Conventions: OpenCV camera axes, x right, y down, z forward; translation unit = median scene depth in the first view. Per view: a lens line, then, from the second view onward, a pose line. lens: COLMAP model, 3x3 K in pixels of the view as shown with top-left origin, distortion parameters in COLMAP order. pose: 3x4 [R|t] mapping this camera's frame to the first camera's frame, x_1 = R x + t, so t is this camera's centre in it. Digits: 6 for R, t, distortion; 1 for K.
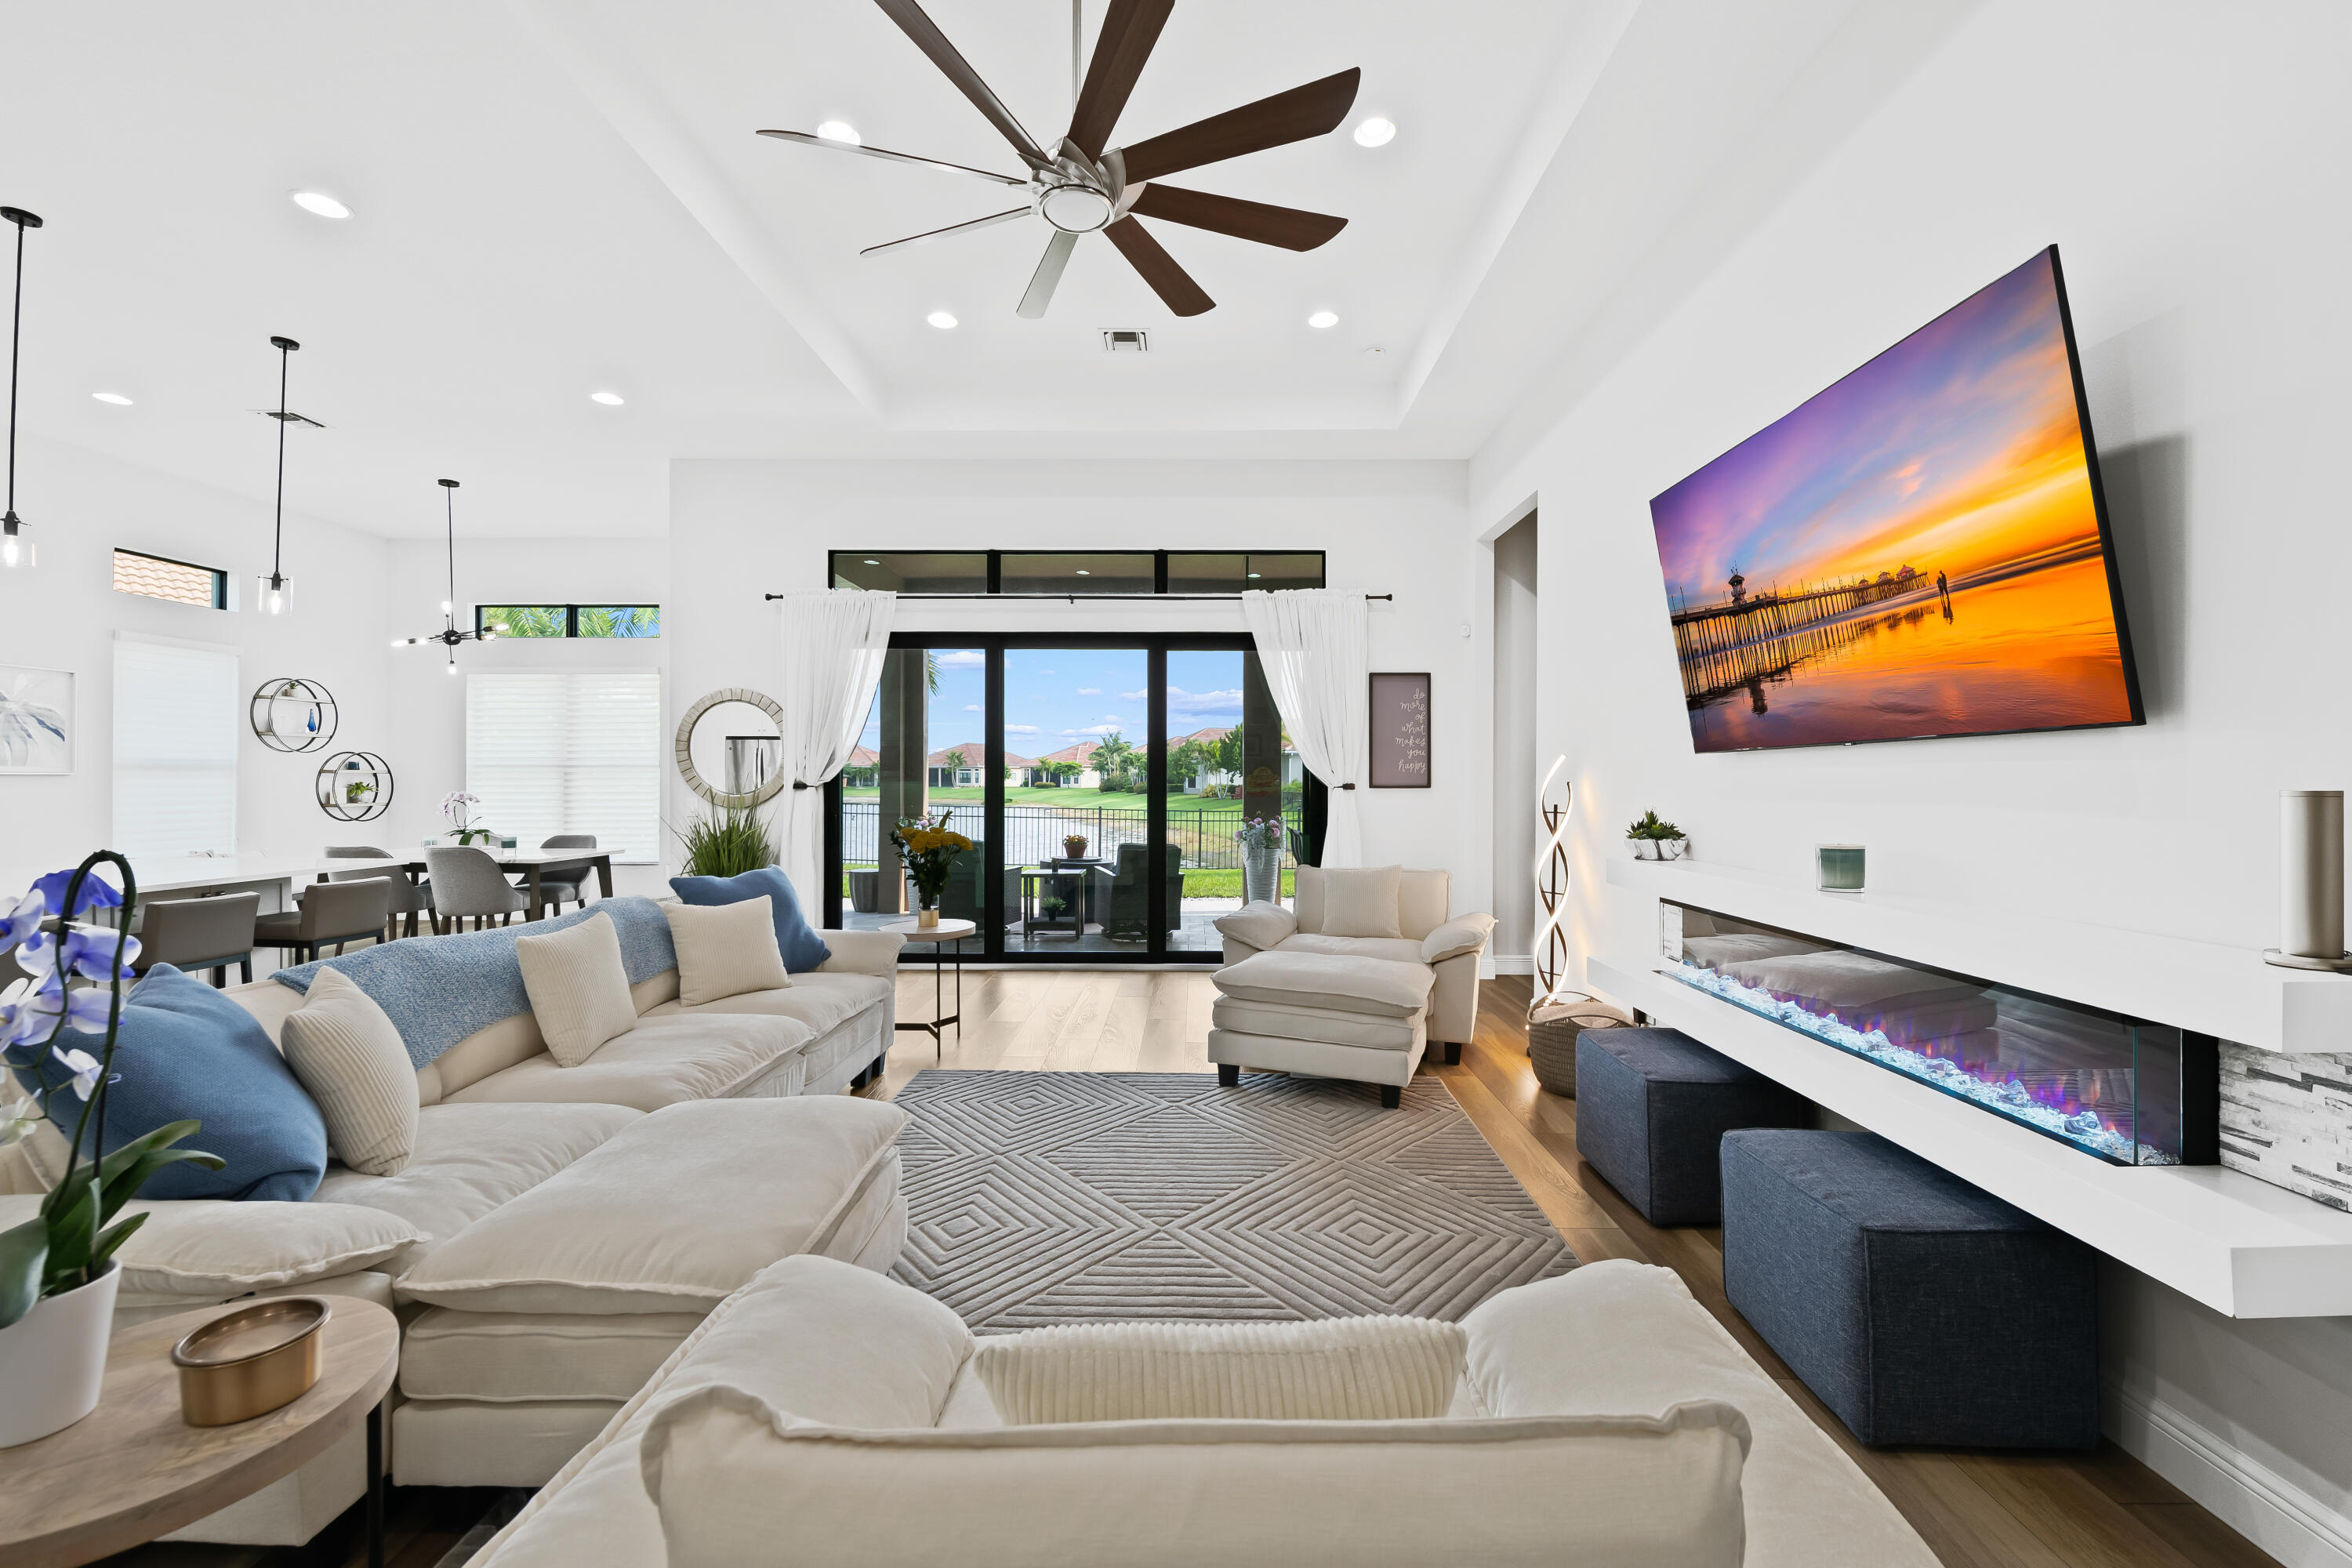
lens RADIAL K [[946.4, 0, 1176.0], [0, 946.4, 784.0], [0, 0, 1]] dist [-0.000941, -0.000086]
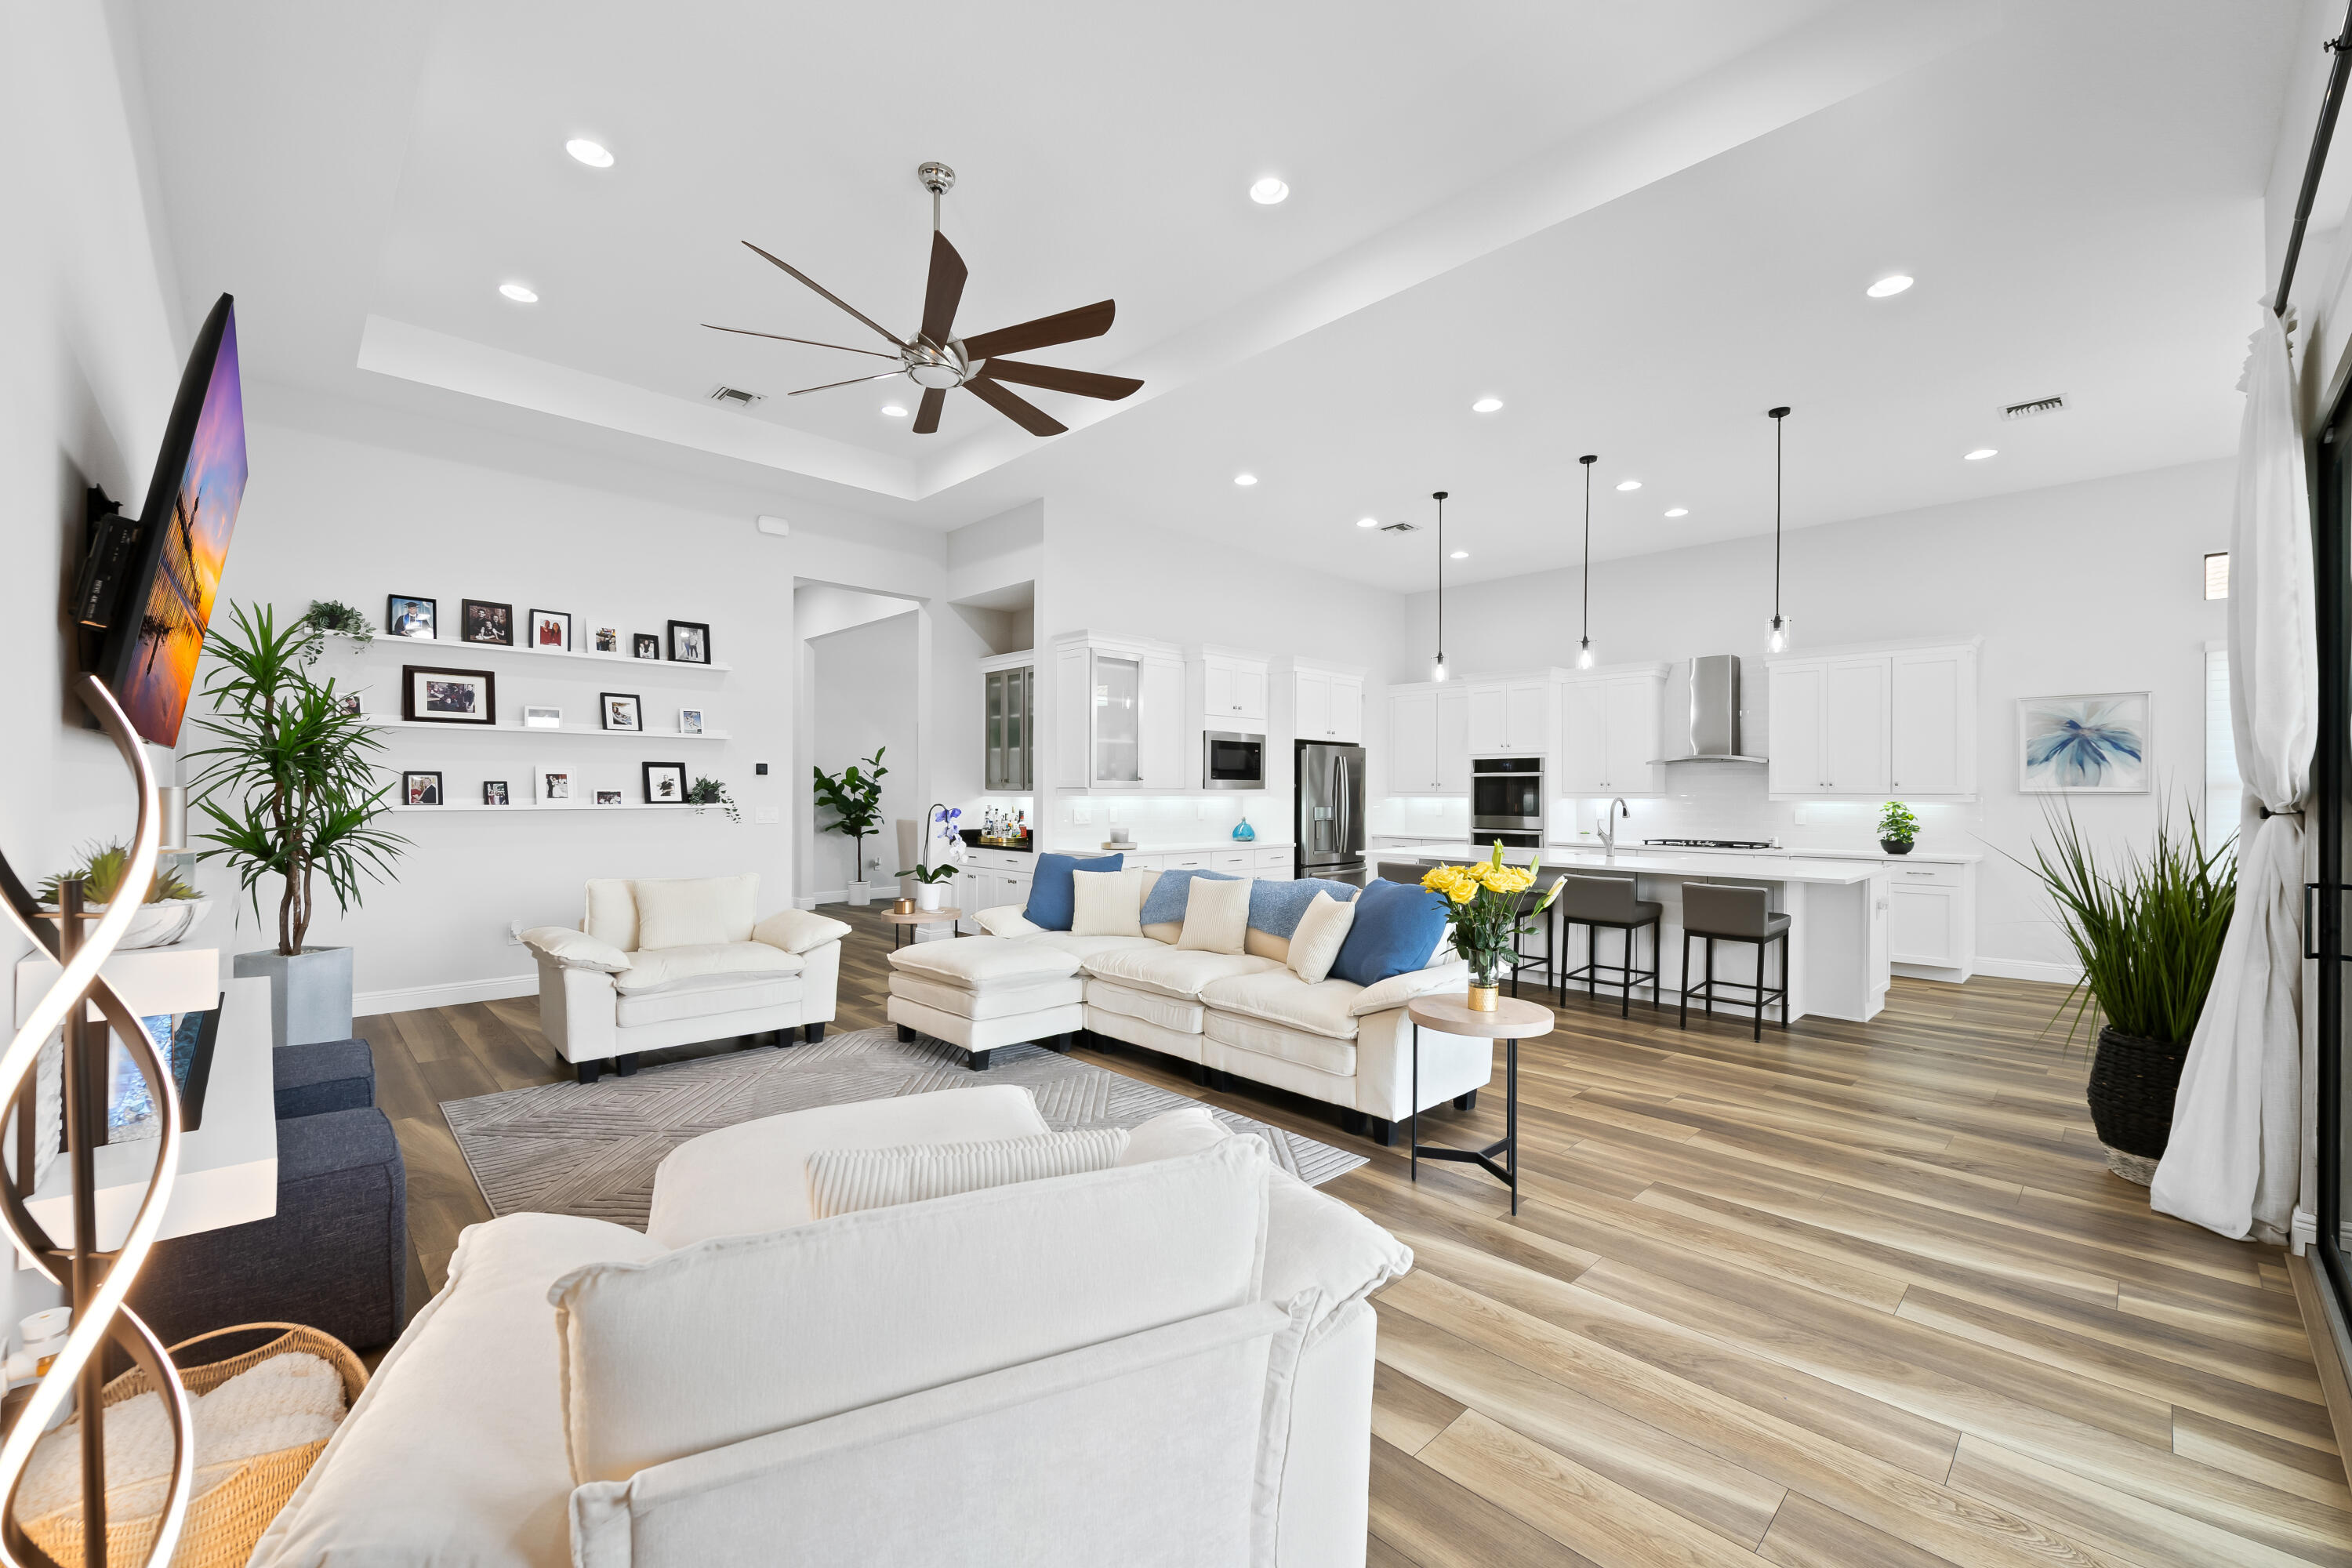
lens RADIAL K [[945.5, 0, 1188.6], [0, 945.5, 794.6], [0, 0, 1]] dist [0.001217, 0.000064]
pose [[-0.704089, -0.005451, -0.710091, 0.254606], [-0.011023, 0.999934, 0.003254, -0.001197], [0.710026, 0.010118, -0.704102, 0.886962]]
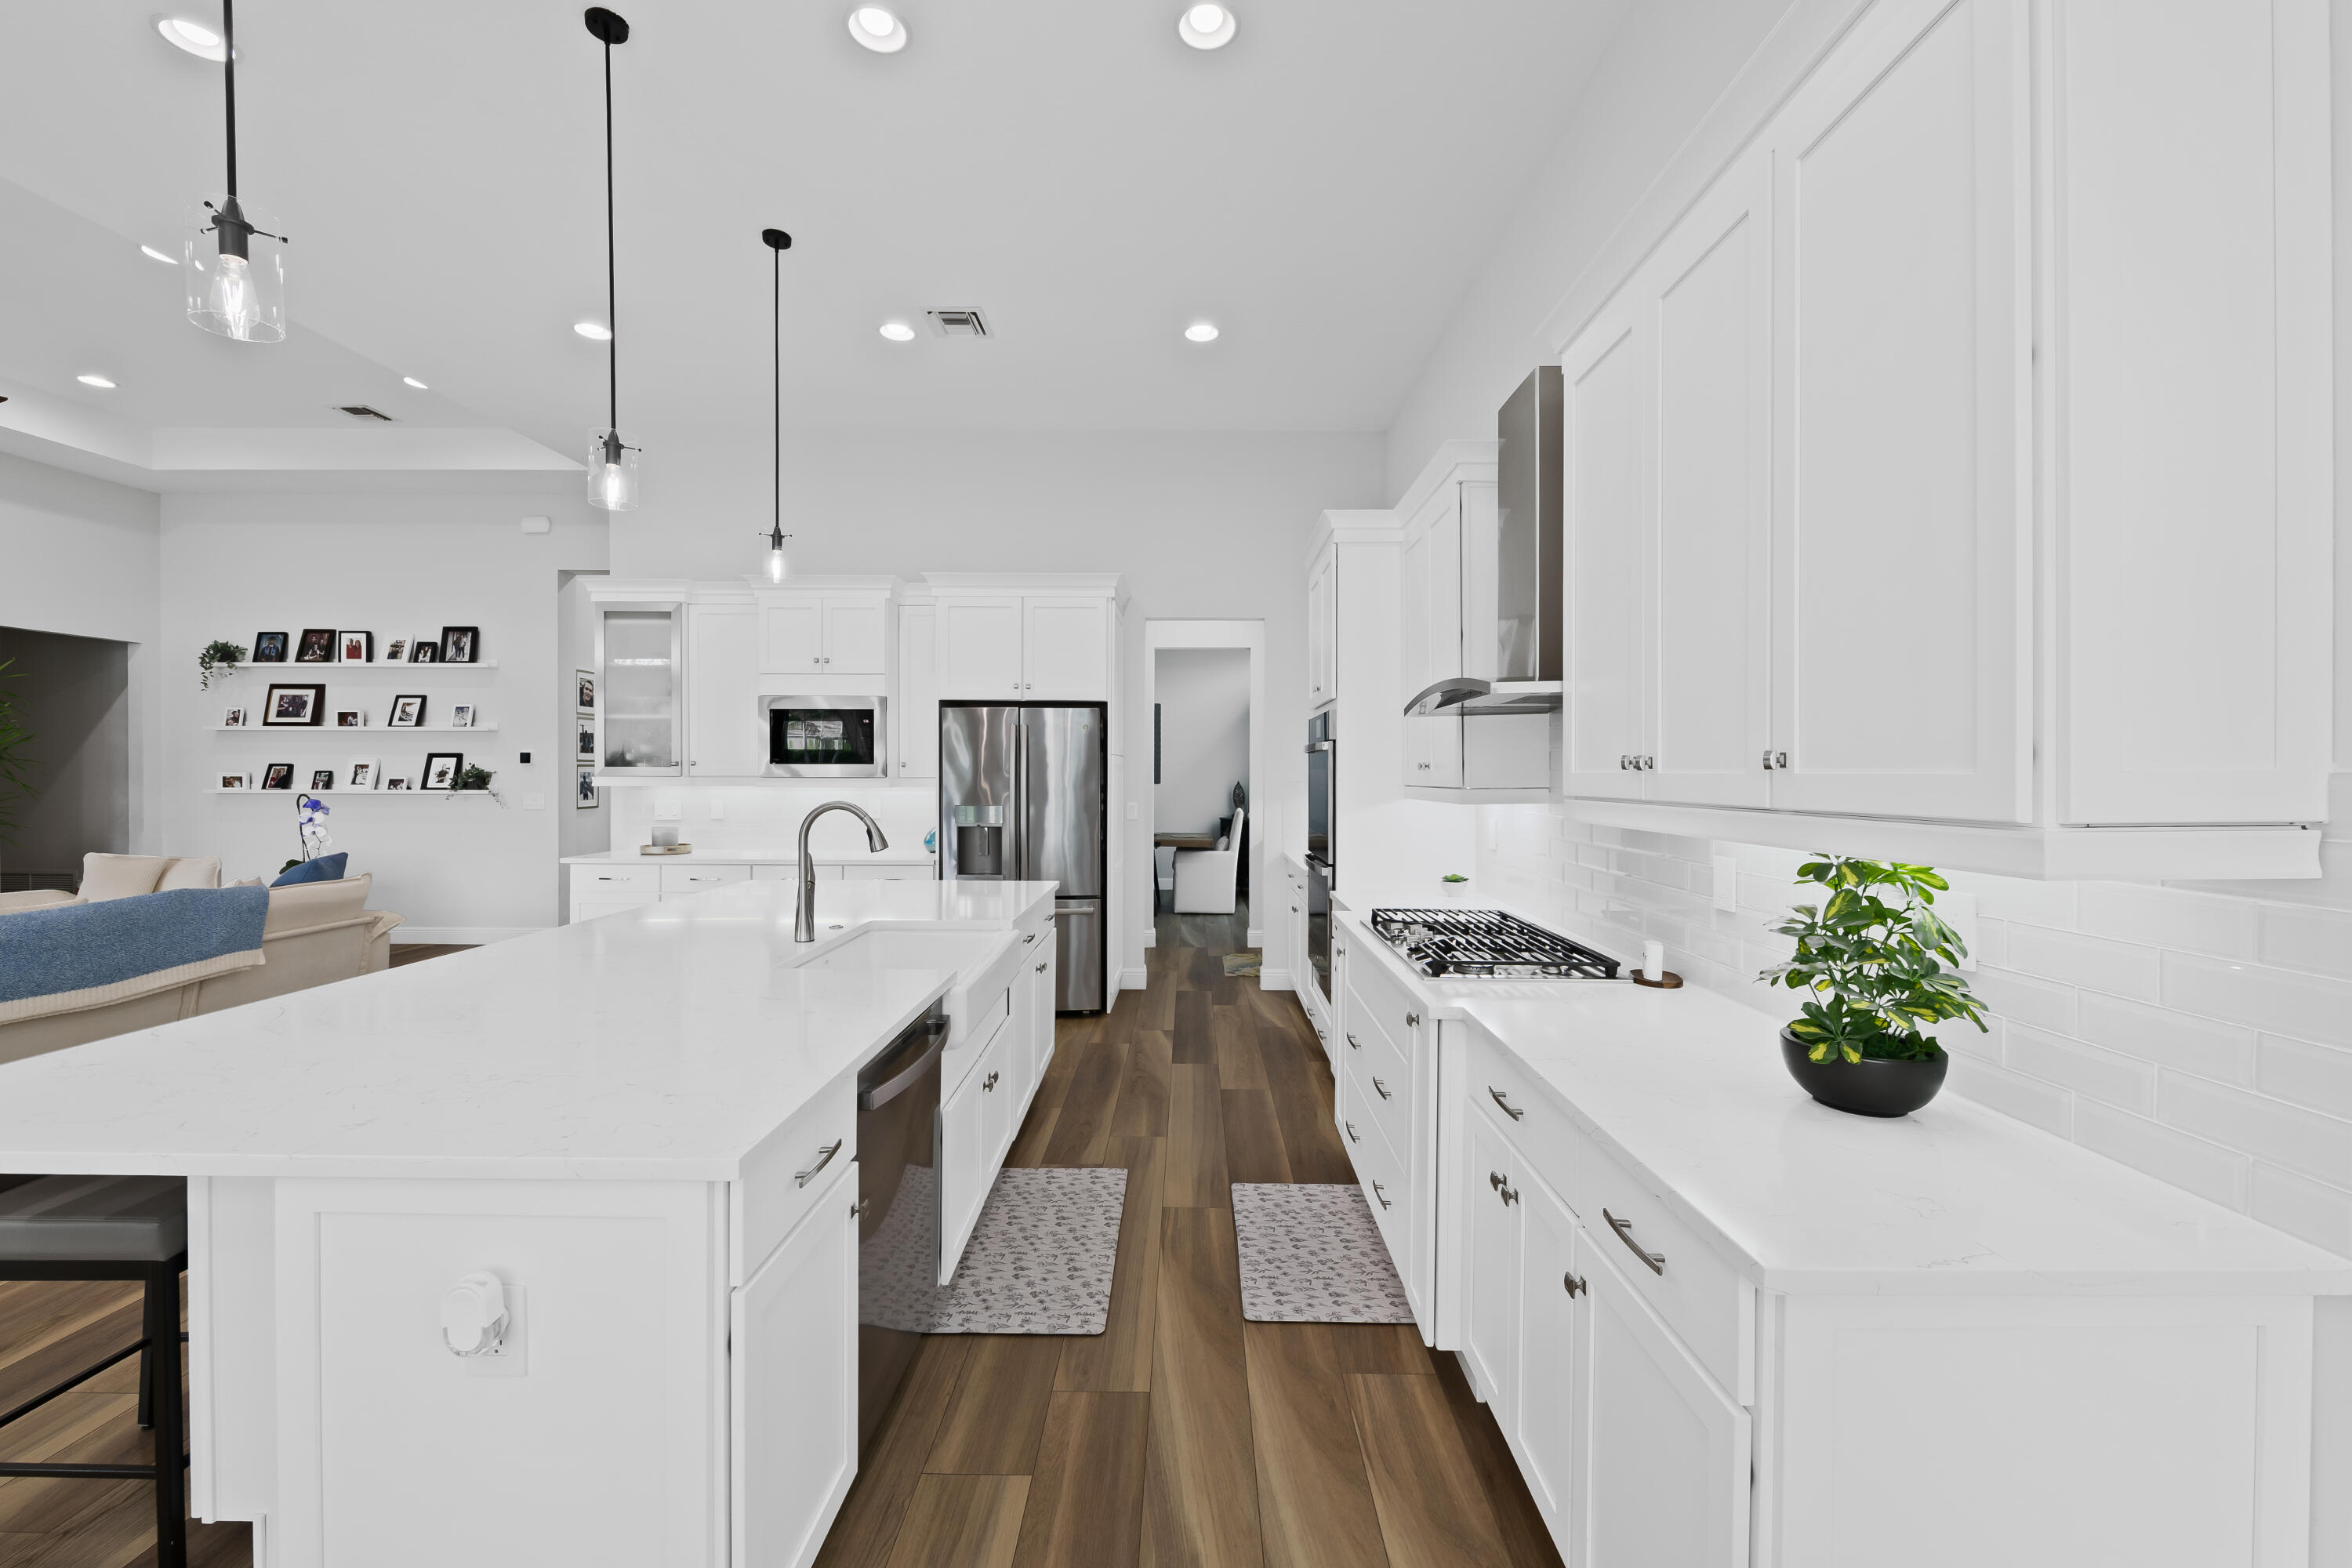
lens RADIAL K [[937.8, 0, 1183.9], [0, 937.8, 783.7], [0, 0, 1]] dist [-0.003347, -0.000817]
pose [[-0.999916, -0.007892, -0.010308, -0.882781], [-0.008068, 0.999821, 0.017135, -0.014999], [0.010170, 0.017217, -0.999800, 0.916229]]
